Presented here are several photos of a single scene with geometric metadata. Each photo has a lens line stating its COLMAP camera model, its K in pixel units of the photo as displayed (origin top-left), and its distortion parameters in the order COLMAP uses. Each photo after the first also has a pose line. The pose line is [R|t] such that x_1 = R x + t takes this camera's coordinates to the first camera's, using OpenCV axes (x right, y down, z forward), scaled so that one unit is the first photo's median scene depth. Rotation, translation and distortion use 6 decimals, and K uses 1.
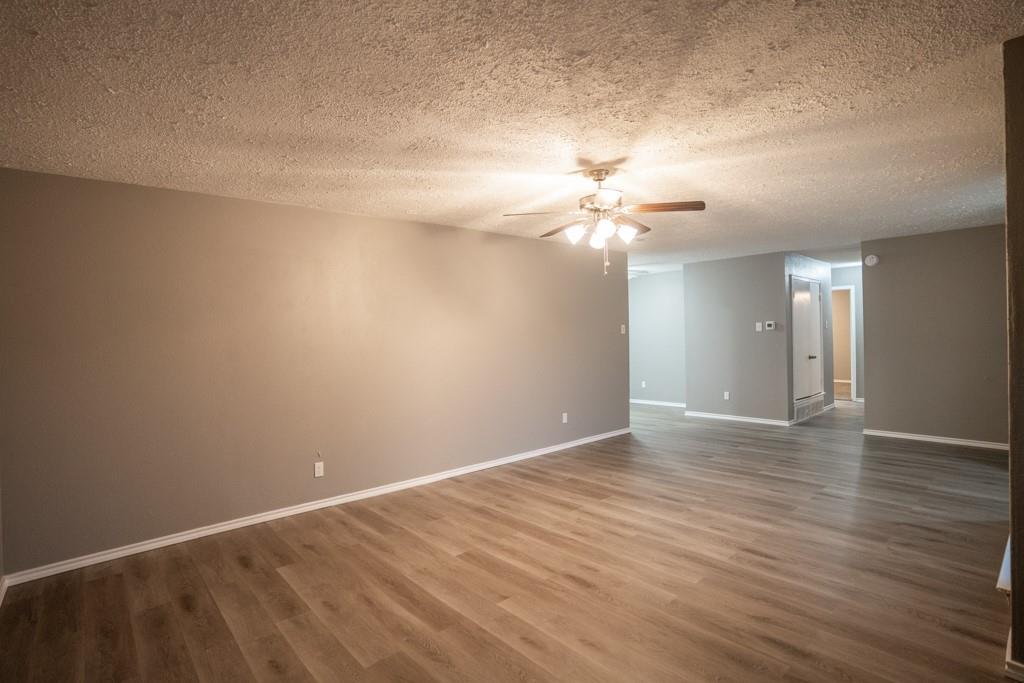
lens RADIAL K [[504.2, 0, 505.1], [0, 504.2, 342.1], [0, 0, 1]] dist [-0.075894, 0.034948]
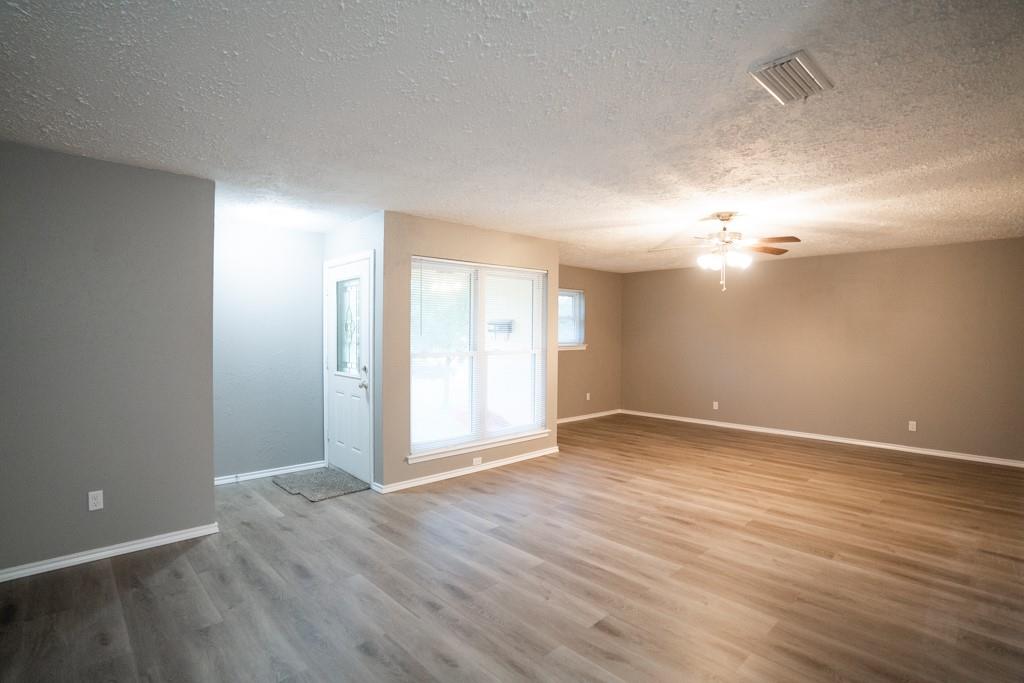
lens RADIAL K [[504.2, 0, 505.1], [0, 504.2, 342.1], [0, 0, 1]] dist [-0.075894, 0.034948]
pose [[-0.999423, 0.017891, -0.028870, 0.791639], [0.017109, 0.999486, 0.027128, -0.045292], [0.029340, 0.026618, -0.999215, 2.236210]]
